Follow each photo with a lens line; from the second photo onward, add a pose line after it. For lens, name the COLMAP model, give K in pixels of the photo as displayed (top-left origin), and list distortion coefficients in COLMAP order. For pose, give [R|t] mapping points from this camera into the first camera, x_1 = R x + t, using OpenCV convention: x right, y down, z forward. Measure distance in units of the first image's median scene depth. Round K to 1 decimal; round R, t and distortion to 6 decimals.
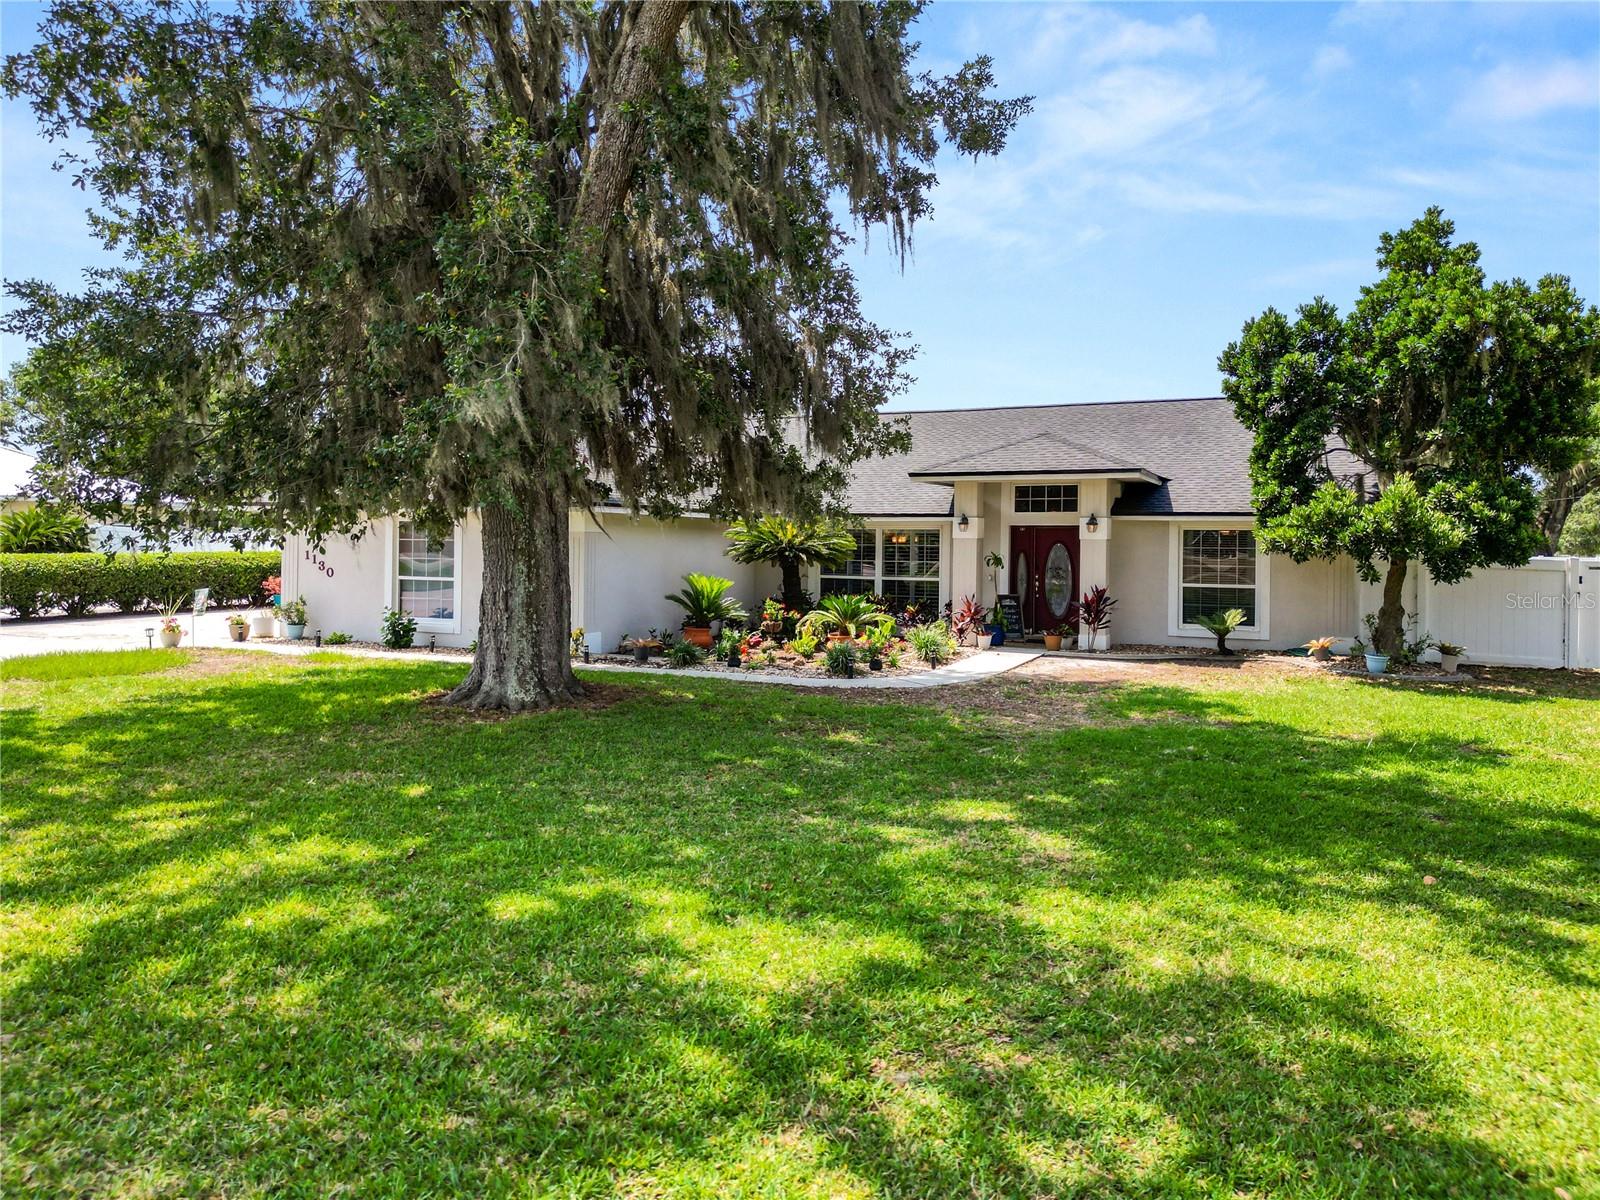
lens RADIAL K [[1137.6, 0, 800.0], [0, 1137.6, 587.2], [0, 0, 1]] dist [0.030345, -0.007885]
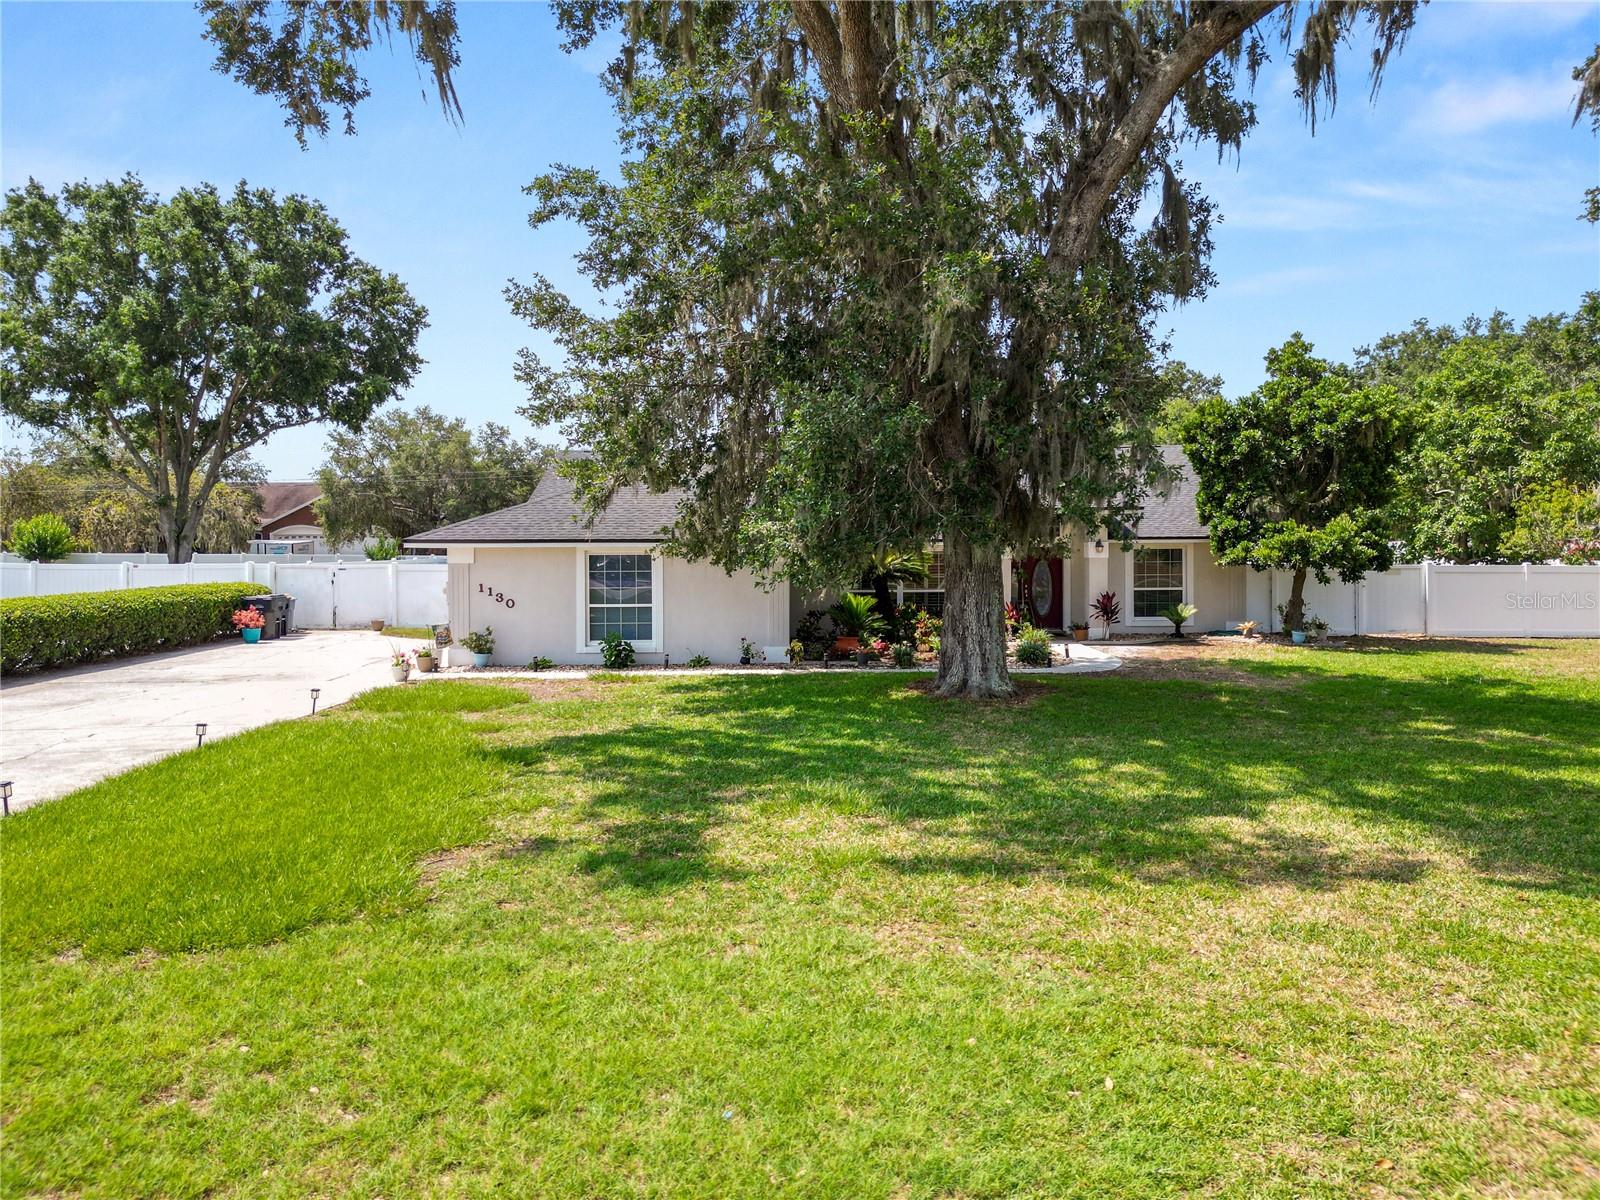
lens RADIAL K [[1137.6, 0, 800.0], [0, 1137.6, 587.2], [0, 0, 1]] dist [0.030345, -0.007885]
pose [[0.912781, -0.032008, 0.407192, -0.689406], [0.033502, 0.999433, 0.003461, -0.026093], [-0.407072, 0.010483, 0.913336, -0.106594]]
